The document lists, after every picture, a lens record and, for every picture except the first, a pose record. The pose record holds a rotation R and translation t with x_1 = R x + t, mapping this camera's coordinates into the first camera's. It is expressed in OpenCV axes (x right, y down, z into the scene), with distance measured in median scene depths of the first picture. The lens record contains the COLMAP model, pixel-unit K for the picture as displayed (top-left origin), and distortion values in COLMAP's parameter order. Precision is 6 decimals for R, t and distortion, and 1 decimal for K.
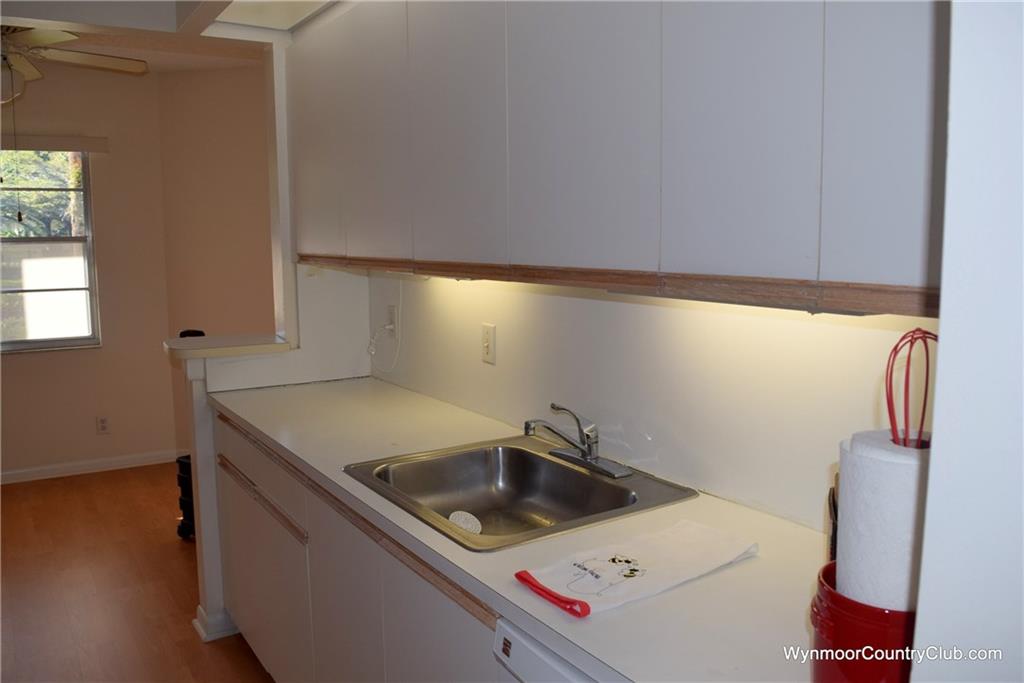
lens RADIAL K [[805.8, 0, 512.0], [0, 805.8, 341.5], [0, 0, 1]] dist [-0.090503, 0.010291]
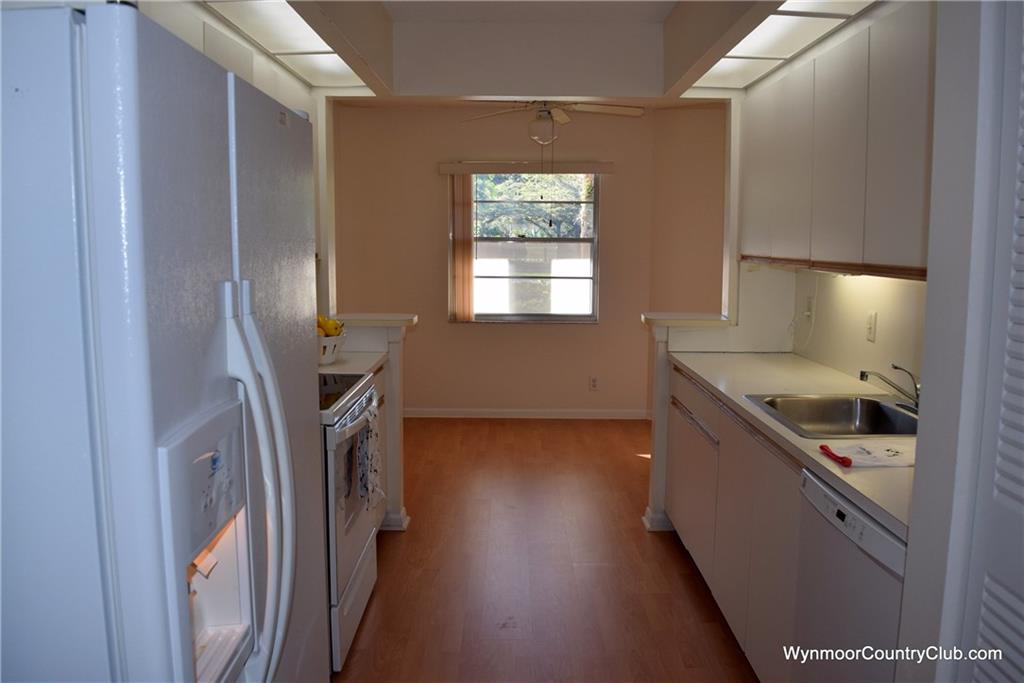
lens RADIAL K [[805.8, 0, 512.0], [0, 805.8, 341.5], [0, 0, 1]] dist [-0.090503, 0.010291]
pose [[0.831892, 0.076001, -0.549708, 0.165653], [-0.079253, 0.996694, 0.017862, 0.043487], [0.549249, 0.028707, 0.835166, -0.335196]]
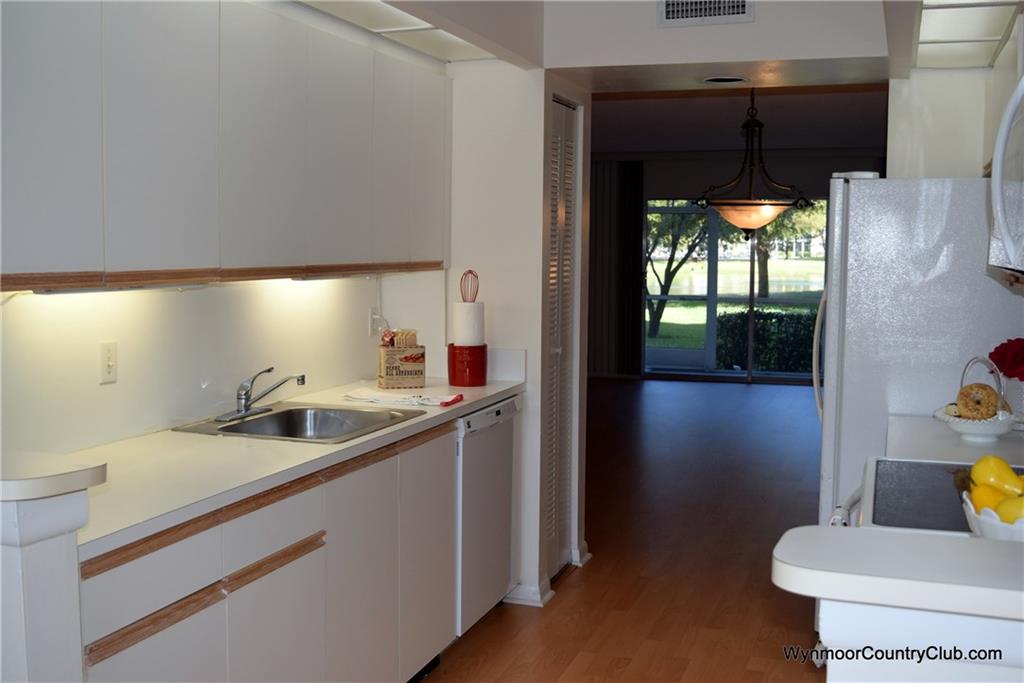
lens RADIAL K [[1096.9, 0, 512.0], [0, 1096.9, 341.5], [0, 0, 1]] dist [-0.079130, 0.043835]
pose [[-0.603687, -0.070830, 0.794069, -1.103086], [0.099314, 0.981605, 0.163061, -0.151357], [-0.791011, 0.177300, -0.585548, 1.162711]]
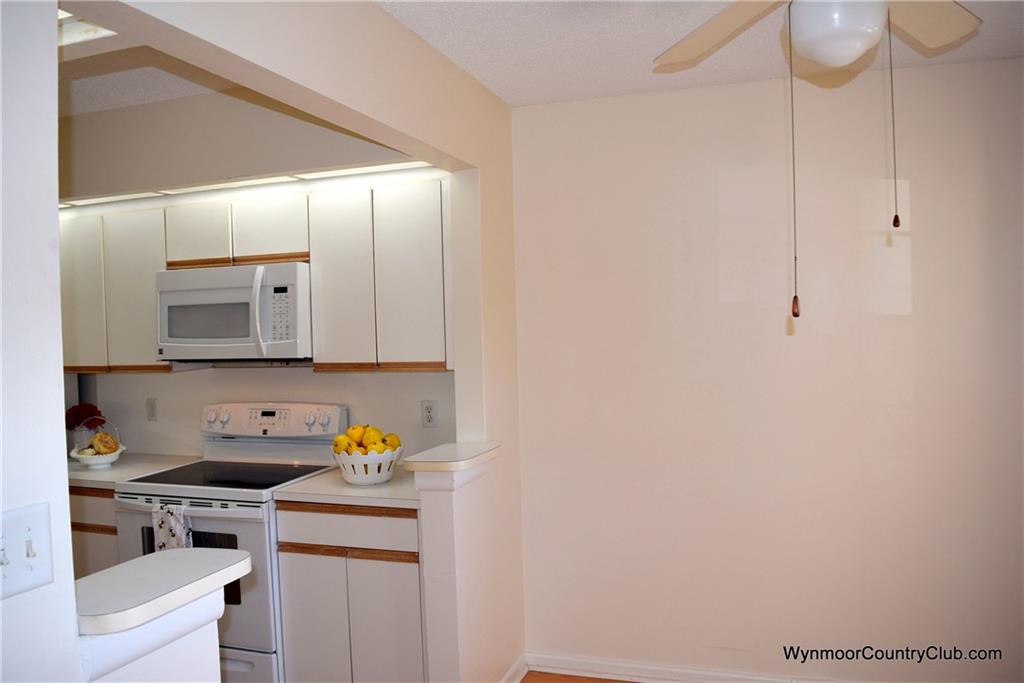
lens RADIAL K [[801.8, 0, 512.0], [0, 801.8, 341.5], [0, 0, 1]] dist [-0.087166, 0.005374]
pose [[-0.791635, 0.042611, -0.609507, -0.259591], [-0.047200, 0.990319, 0.130538, -0.241825], [0.609169, 0.132107, -0.781960, 1.591650]]
